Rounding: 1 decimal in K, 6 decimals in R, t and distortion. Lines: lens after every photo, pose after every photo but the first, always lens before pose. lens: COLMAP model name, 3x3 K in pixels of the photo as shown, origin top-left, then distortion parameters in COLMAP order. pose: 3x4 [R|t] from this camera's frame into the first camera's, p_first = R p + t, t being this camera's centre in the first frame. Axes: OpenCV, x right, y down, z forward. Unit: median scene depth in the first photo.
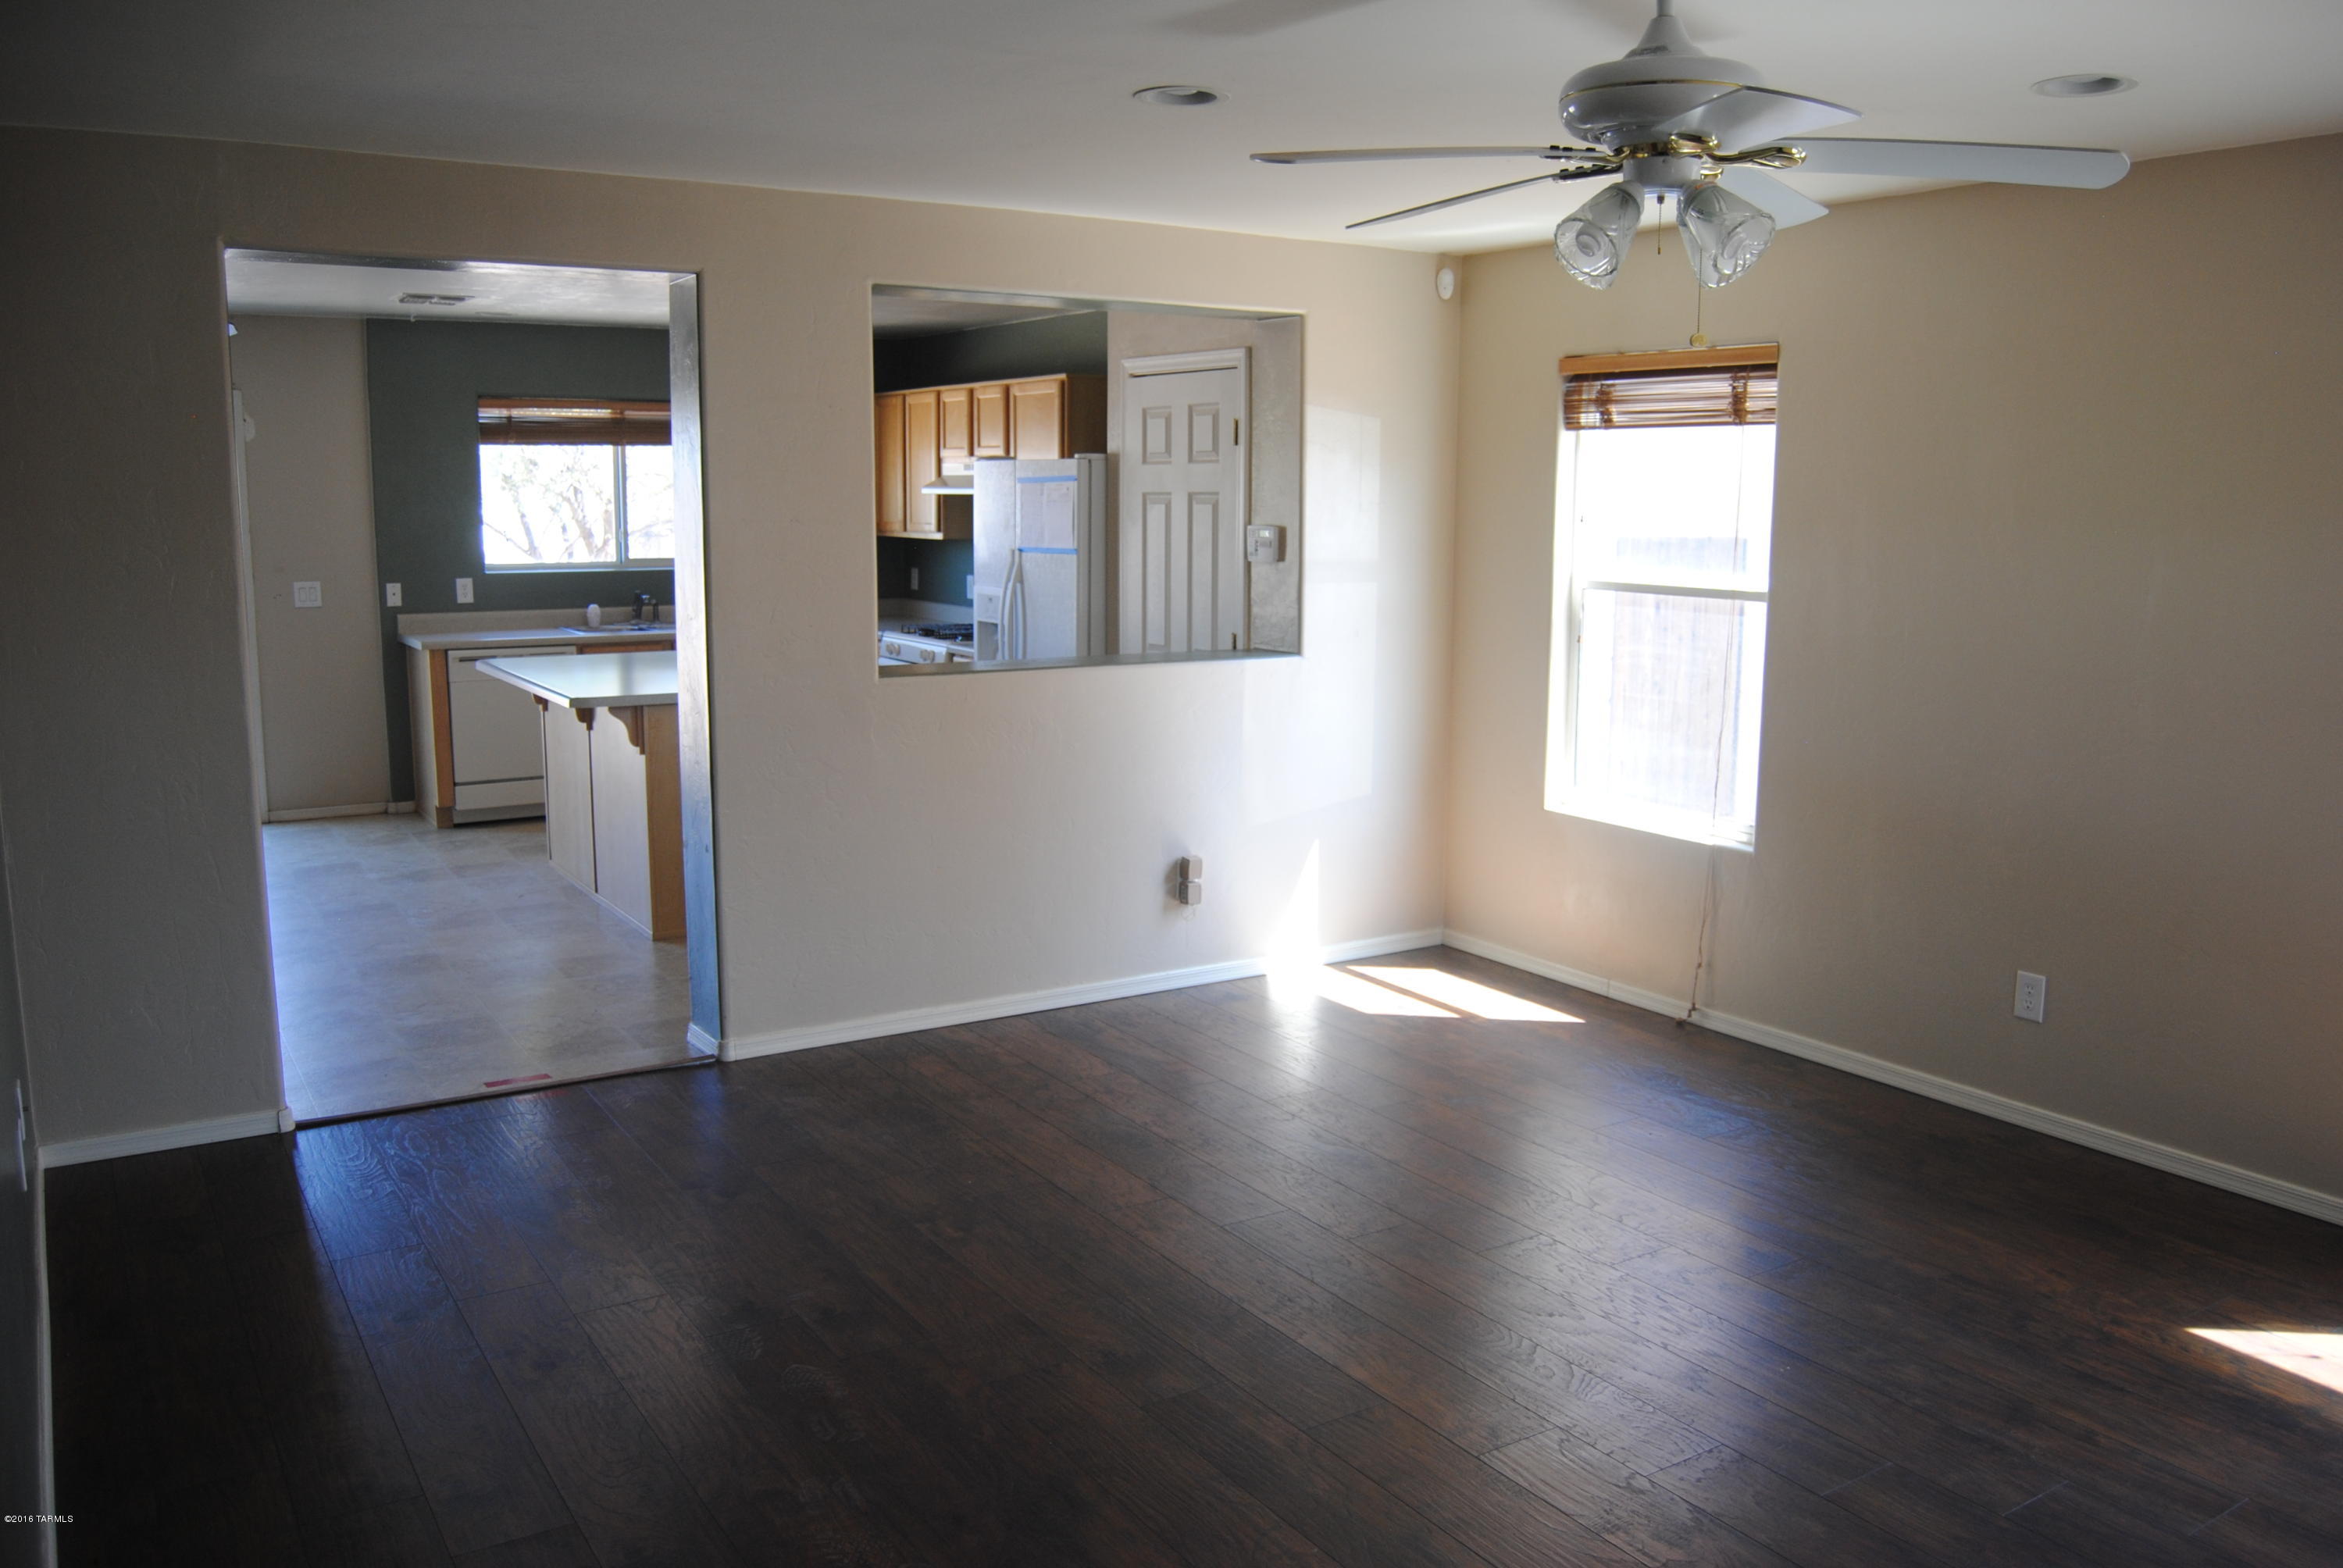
lens RADIAL K [[1832.4, 0, 1174.6], [0, 1832.4, 796.1], [0, 0, 1]] dist [-0.082918, 0.020382]
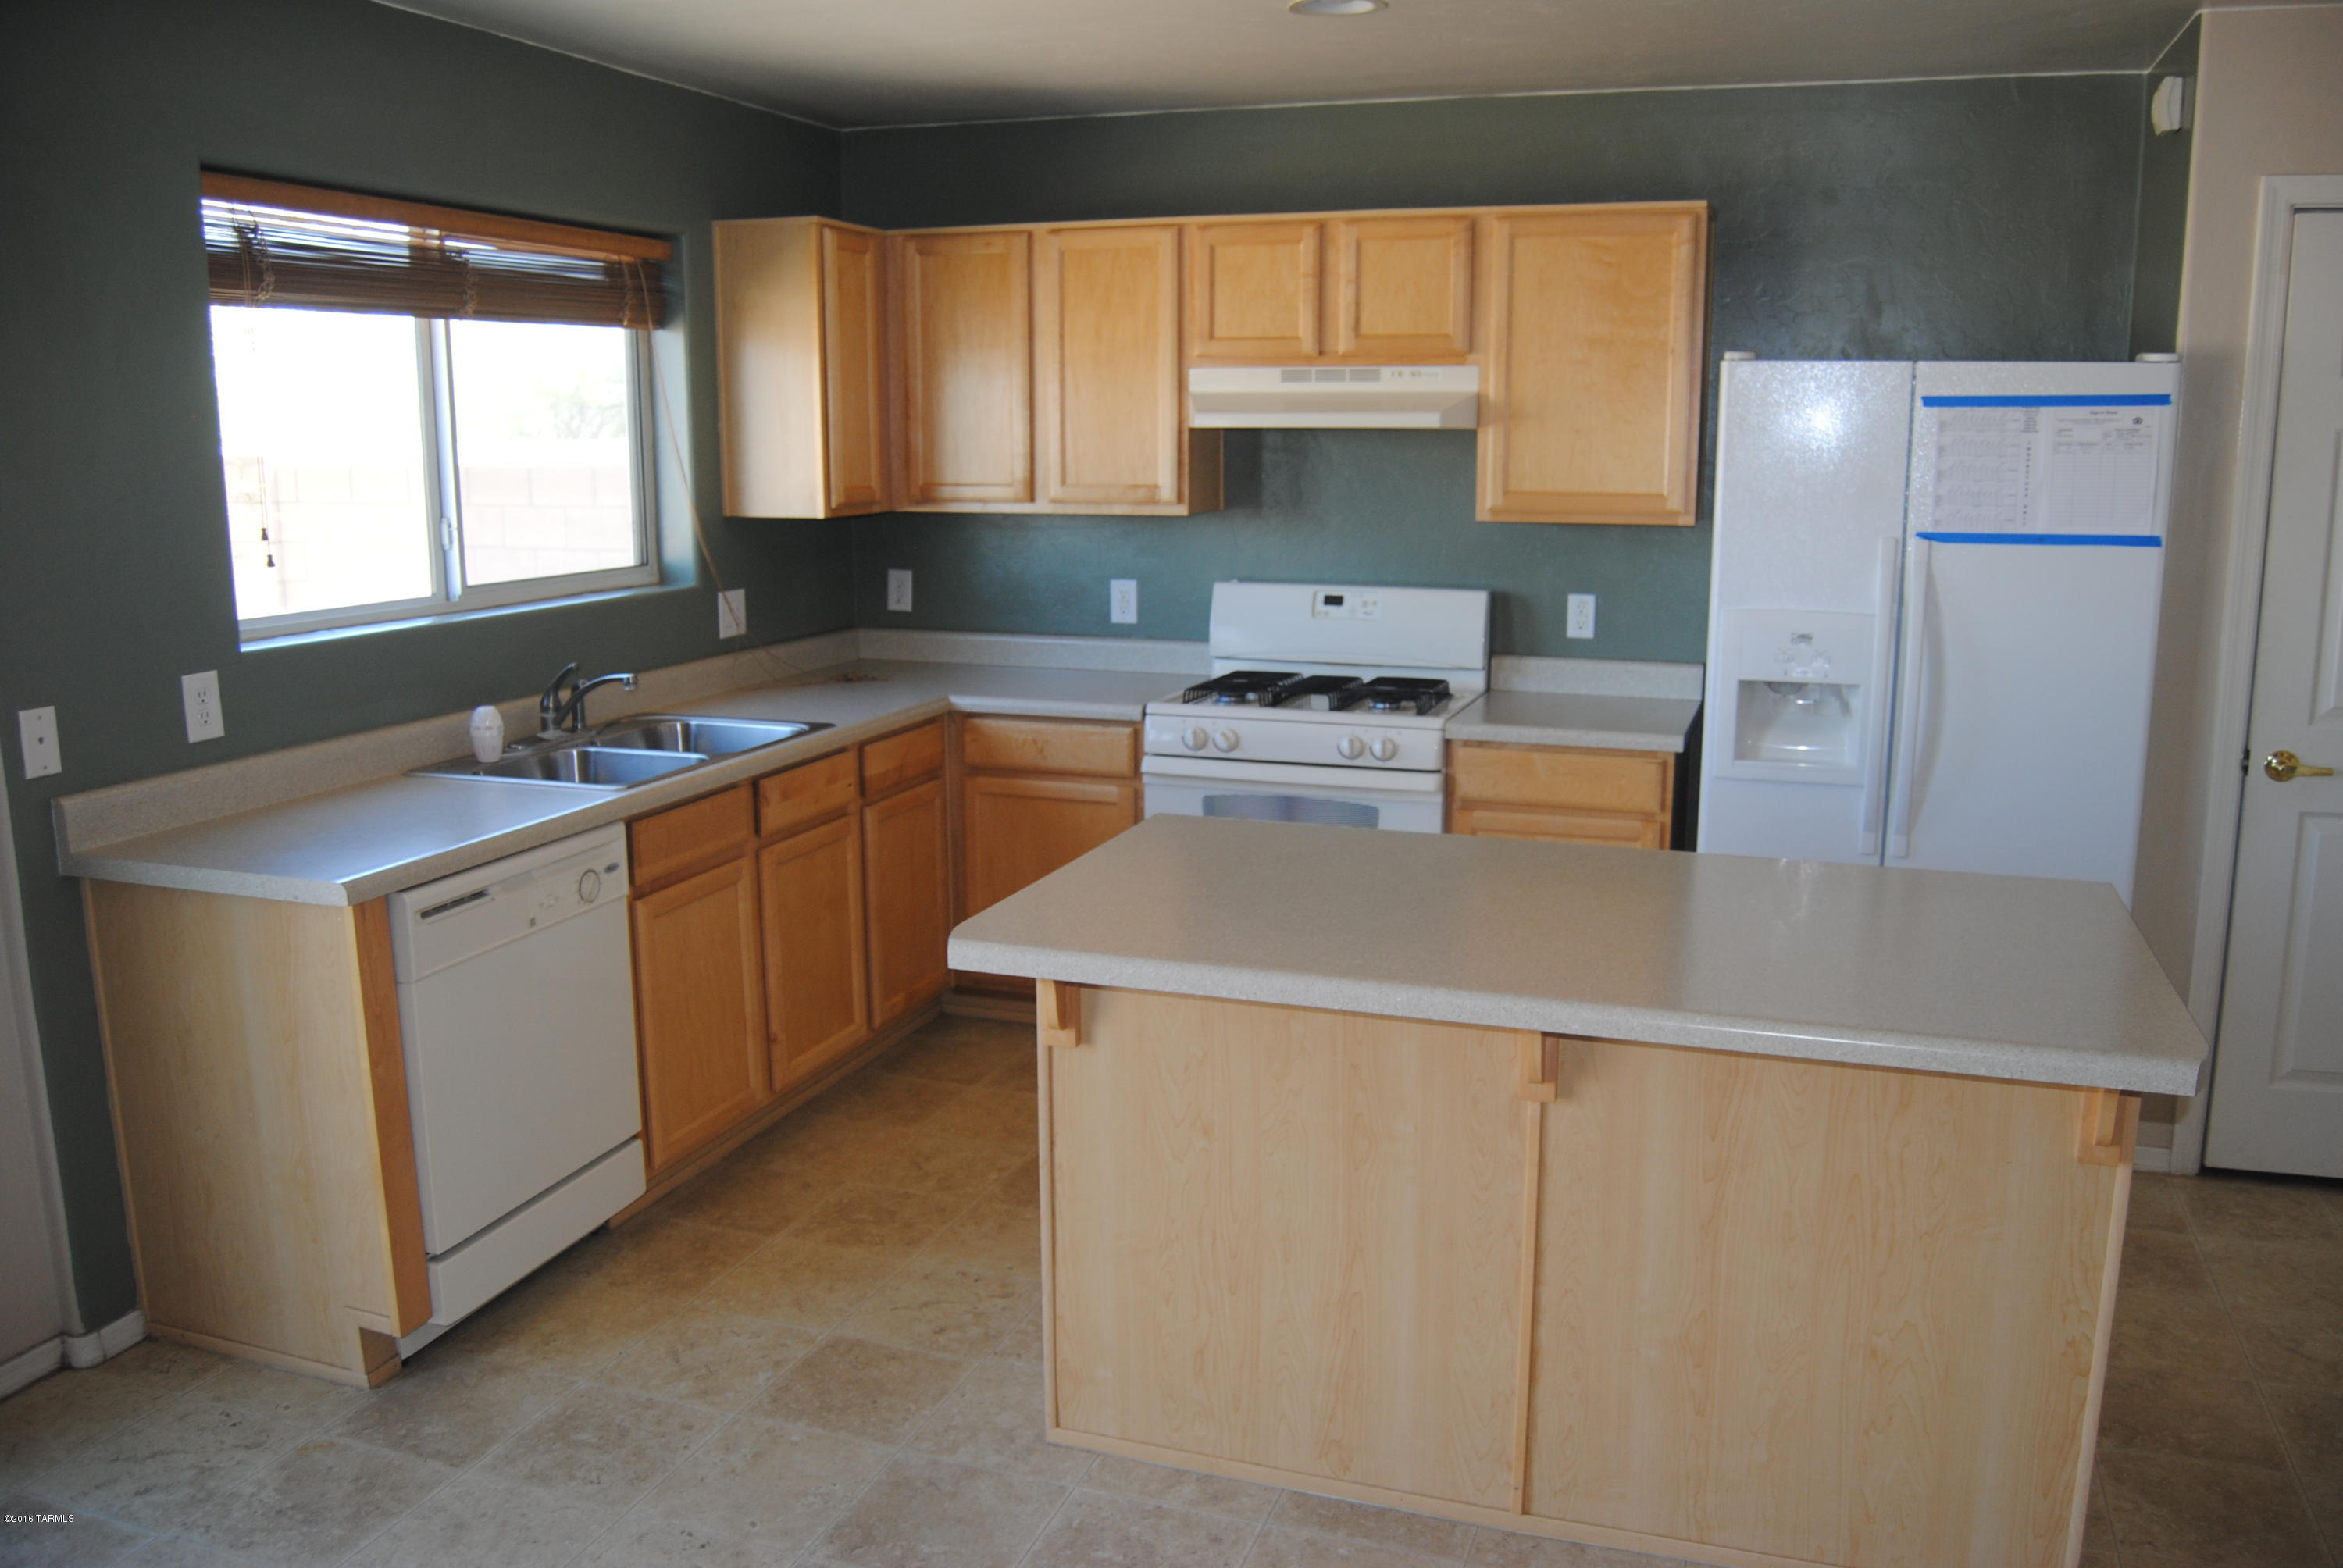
lens RADIAL K [[1832.4, 0, 1190.5], [0, 1832.4, 783.2], [0, 0, 1]] dist [-0.082918, 0.020382]
pose [[0.779337, -0.128229, 0.613345, -0.460332], [0.109472, 0.991646, 0.068219, -0.101242], [-0.616968, 0.013978, 0.786864, 0.596609]]
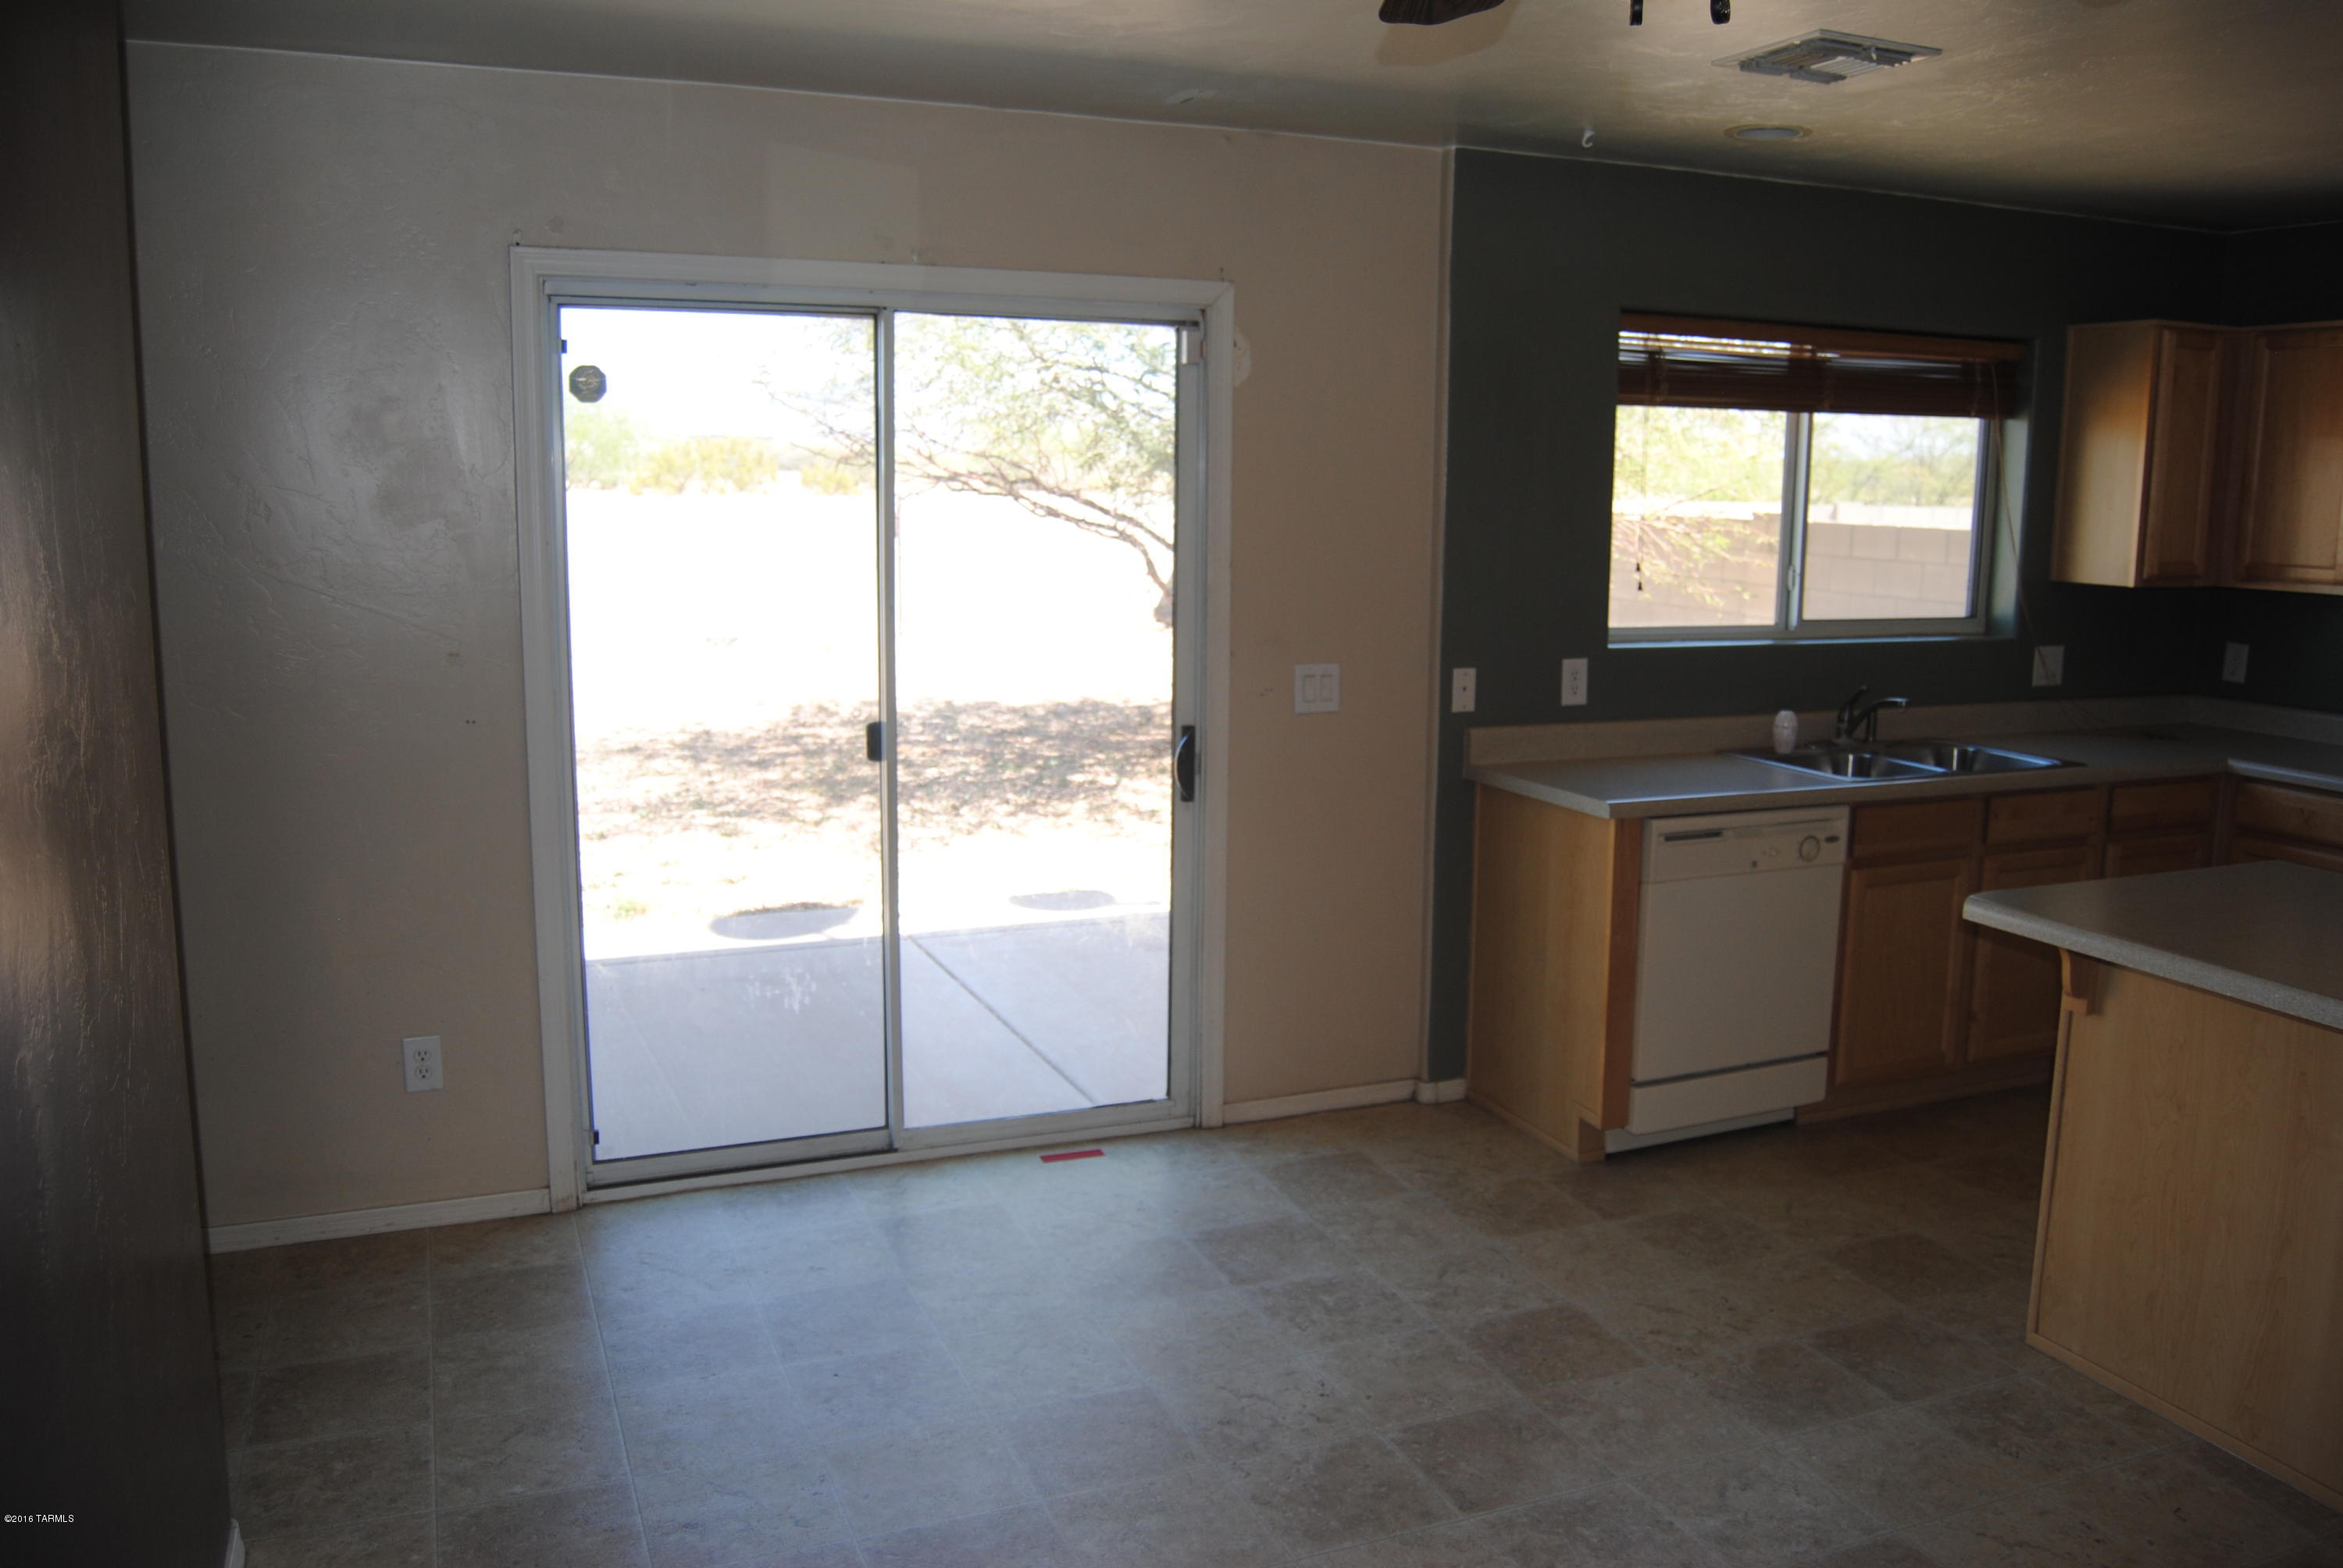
lens RADIAL K [[1832.4, 0, 1188.4], [0, 1832.4, 776.5], [0, 0, 1]] dist [-0.082918, 0.020382]
pose [[0.986821, 0.029587, -0.159089, -0.418167], [-0.030700, 0.999518, -0.004544, -0.080452], [0.158878, 0.009368, 0.987254, 0.460631]]
